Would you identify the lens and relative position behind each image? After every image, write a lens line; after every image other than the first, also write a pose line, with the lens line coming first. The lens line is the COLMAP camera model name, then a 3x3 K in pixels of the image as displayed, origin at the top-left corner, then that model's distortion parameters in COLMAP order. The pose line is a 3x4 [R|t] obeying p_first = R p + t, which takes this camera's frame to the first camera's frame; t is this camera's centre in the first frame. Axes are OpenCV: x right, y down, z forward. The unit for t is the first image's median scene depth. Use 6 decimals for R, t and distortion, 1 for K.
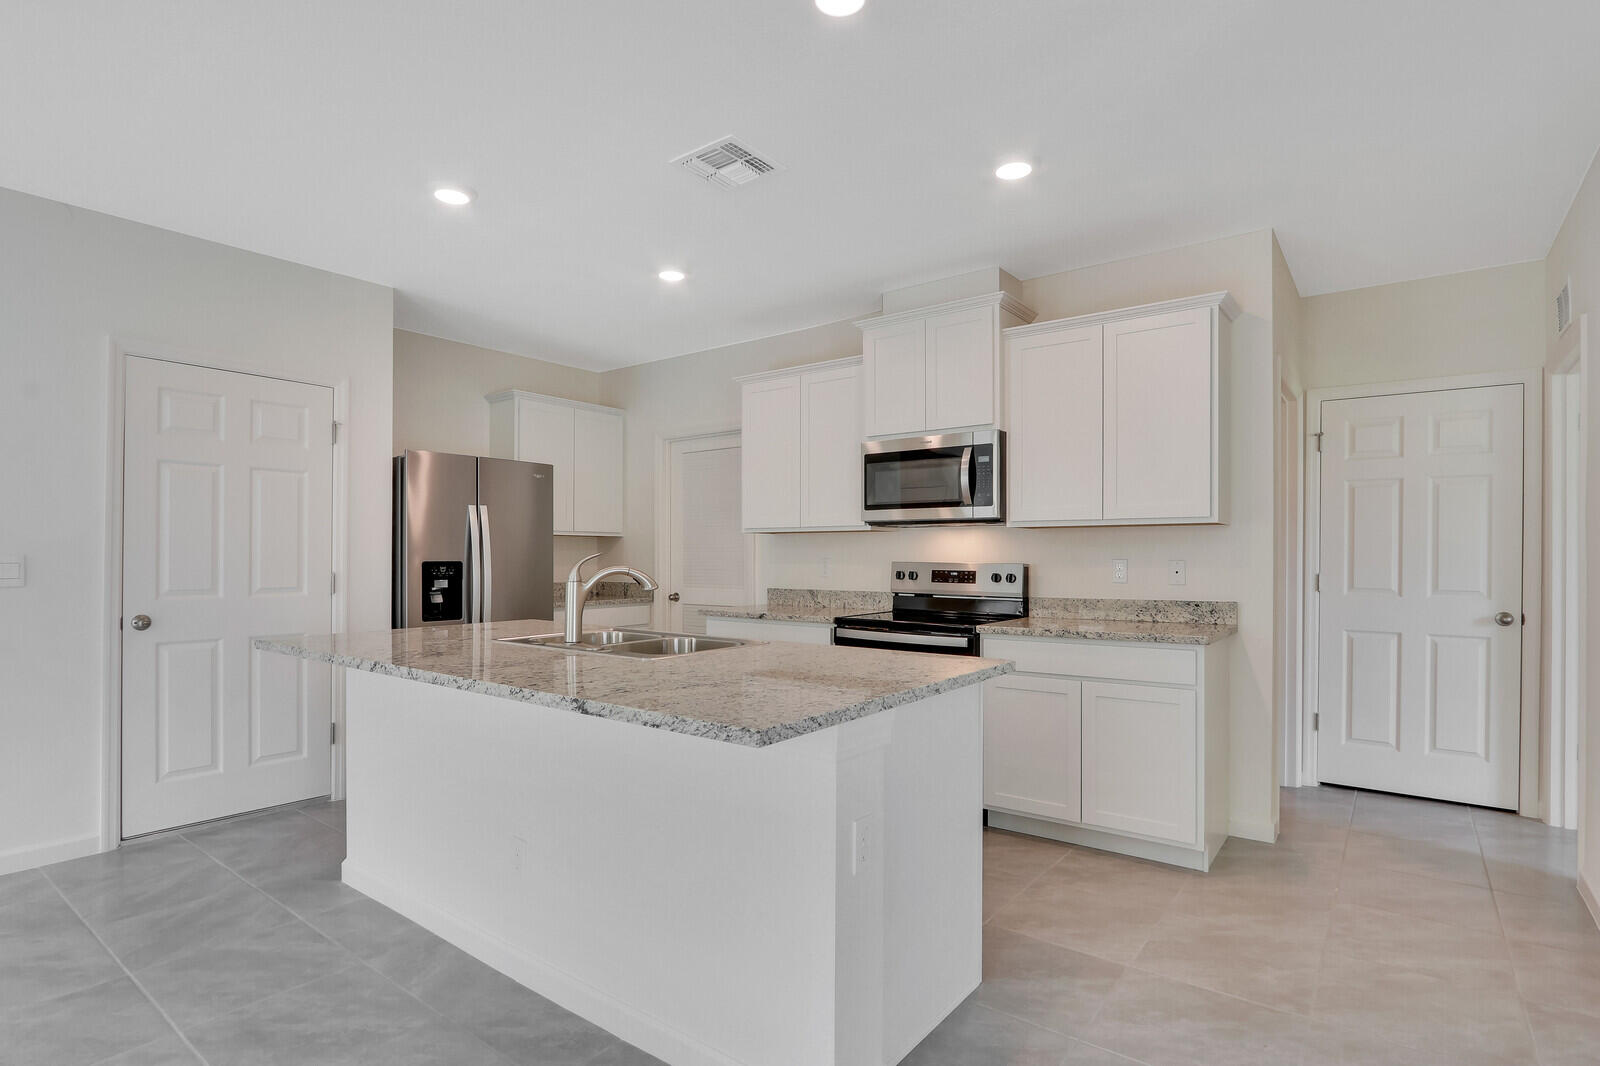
lens RADIAL K [[794.4, 0, 818.8], [0, 794.4, 560.0], [0, 0, 1]] dist [-0.018083, 0.003226]
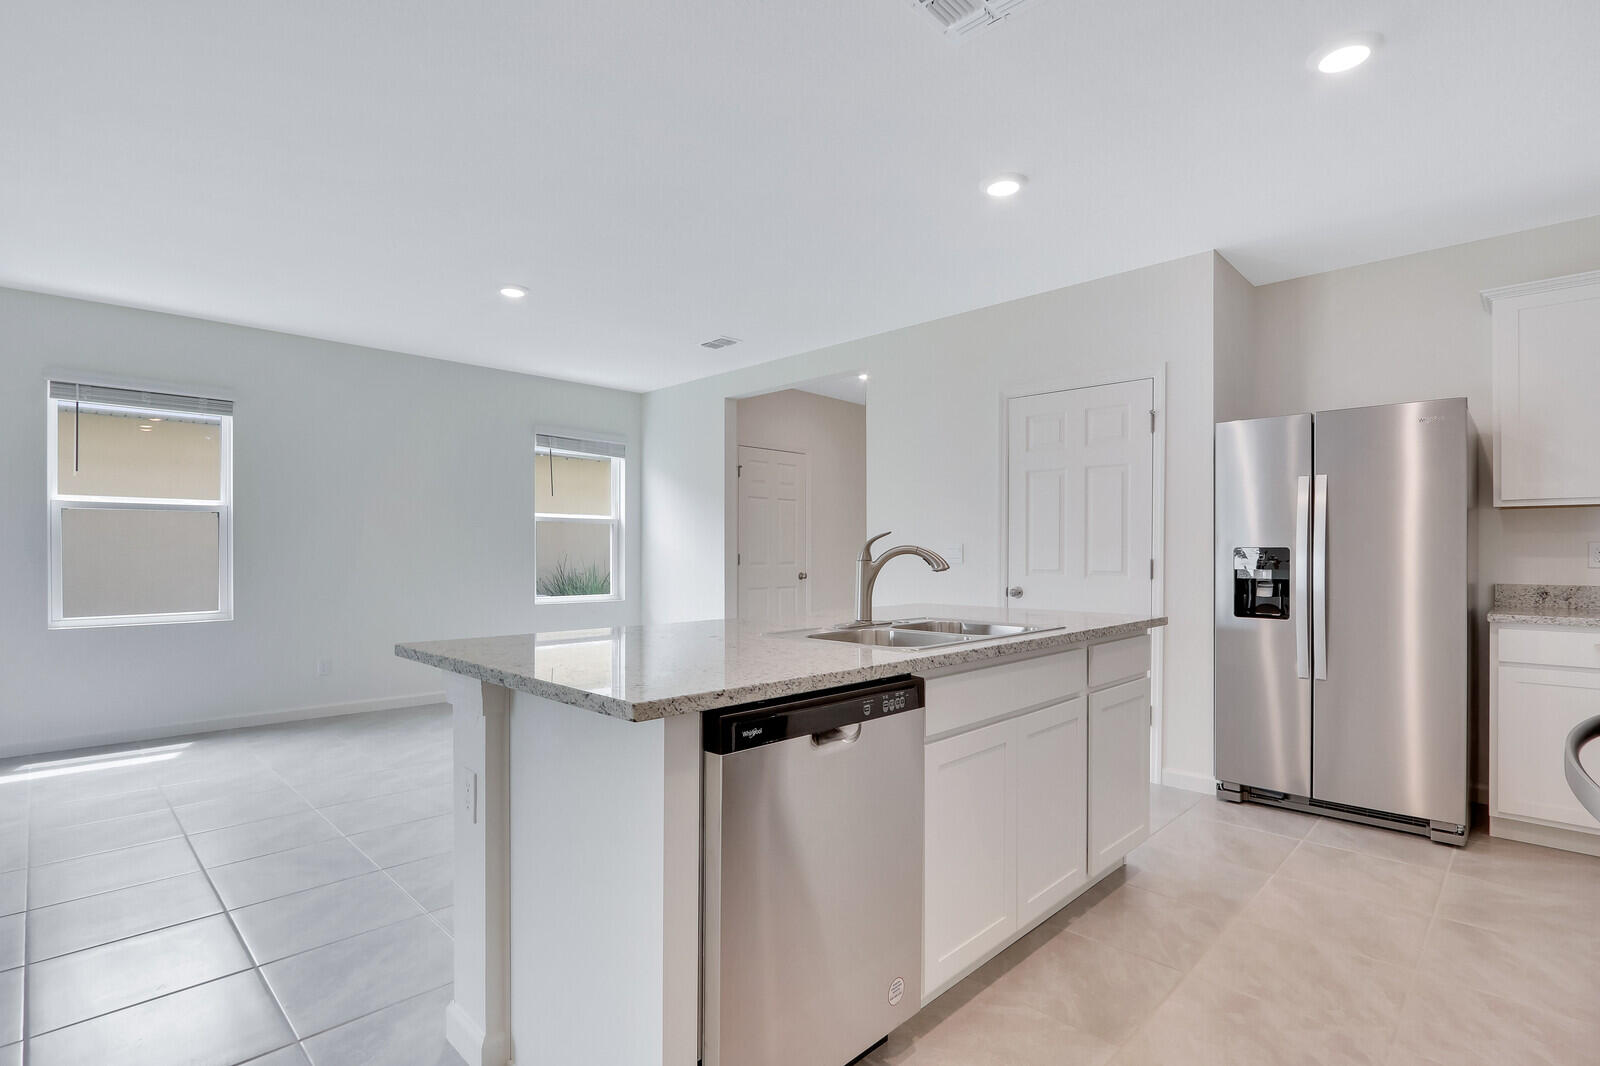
lens RADIAL K [[794.4, 0, 785.2], [0, 794.4, 516.1], [0, 0, 1]] dist [-0.018083, 0.003226]
pose [[-0.152529, -0.045175, -0.987266, 0.456488], [-0.006228, 0.998979, -0.044749, 0.009777], [0.988279, -0.000677, -0.152655, 0.686005]]
